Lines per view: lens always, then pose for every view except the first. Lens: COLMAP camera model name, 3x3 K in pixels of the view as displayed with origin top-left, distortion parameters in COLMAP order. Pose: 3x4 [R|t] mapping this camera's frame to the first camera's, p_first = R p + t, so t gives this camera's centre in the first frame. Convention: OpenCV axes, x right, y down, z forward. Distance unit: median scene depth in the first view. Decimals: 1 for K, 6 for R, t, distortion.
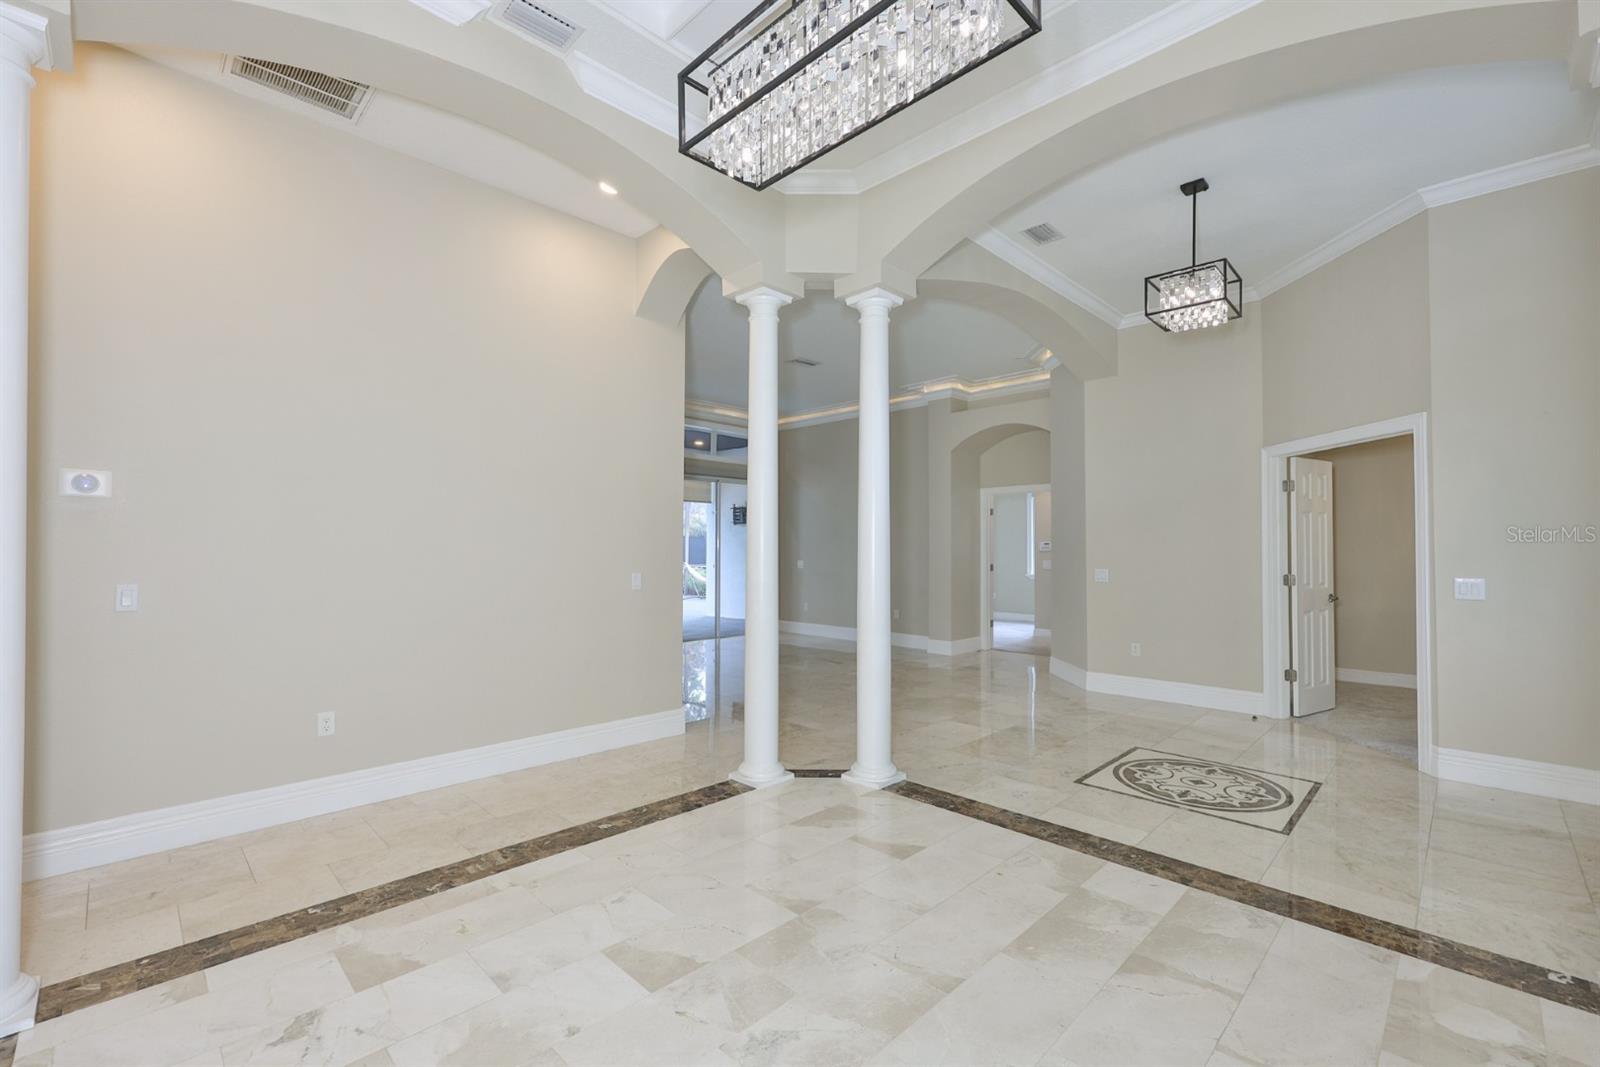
lens RADIAL K [[697.7, 0, 800.0], [0, 697.7, 533.5], [0, 0, 1]] dist [-0.001566, -0.000057]
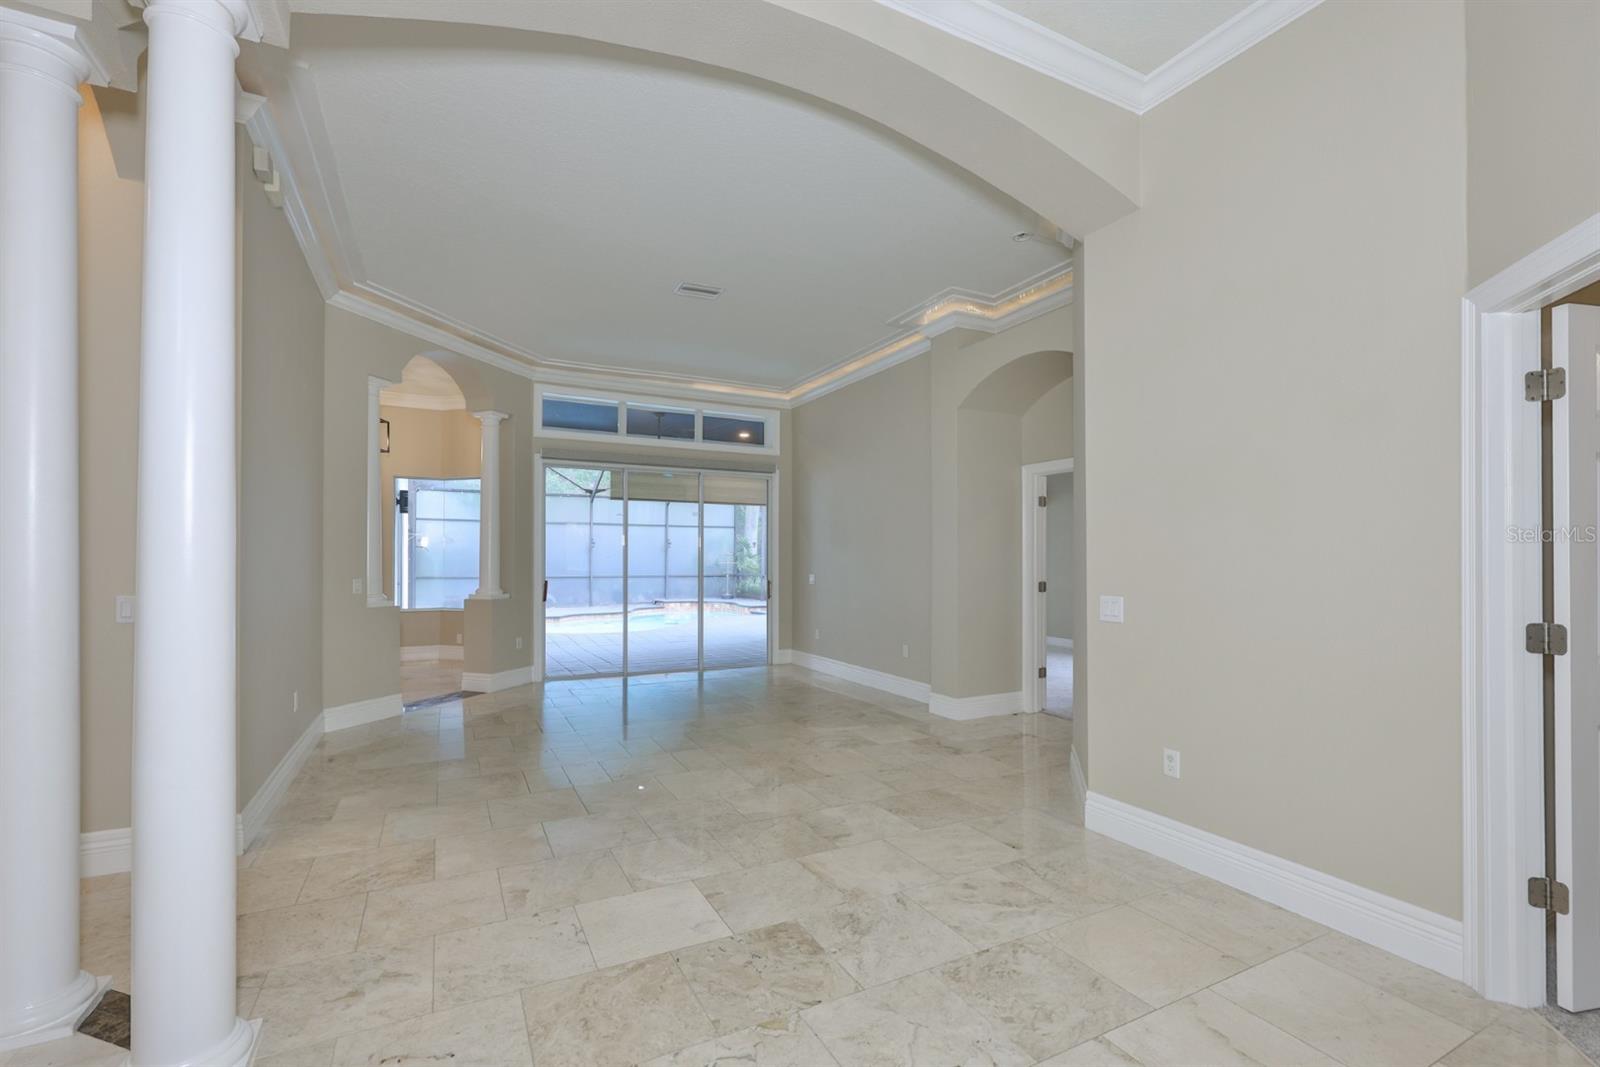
lens RADIAL K [[692.2, 0, 788.7], [0, 692.2, 555.4], [0, 0, 1]] dist [-0.001550, -0.000408]
pose [[0.944116, -0.002742, -0.329602, 0.617559], [0.007686, 0.999877, 0.013695, 0.019975], [0.329524, -0.015463, 0.944021, 0.727018]]
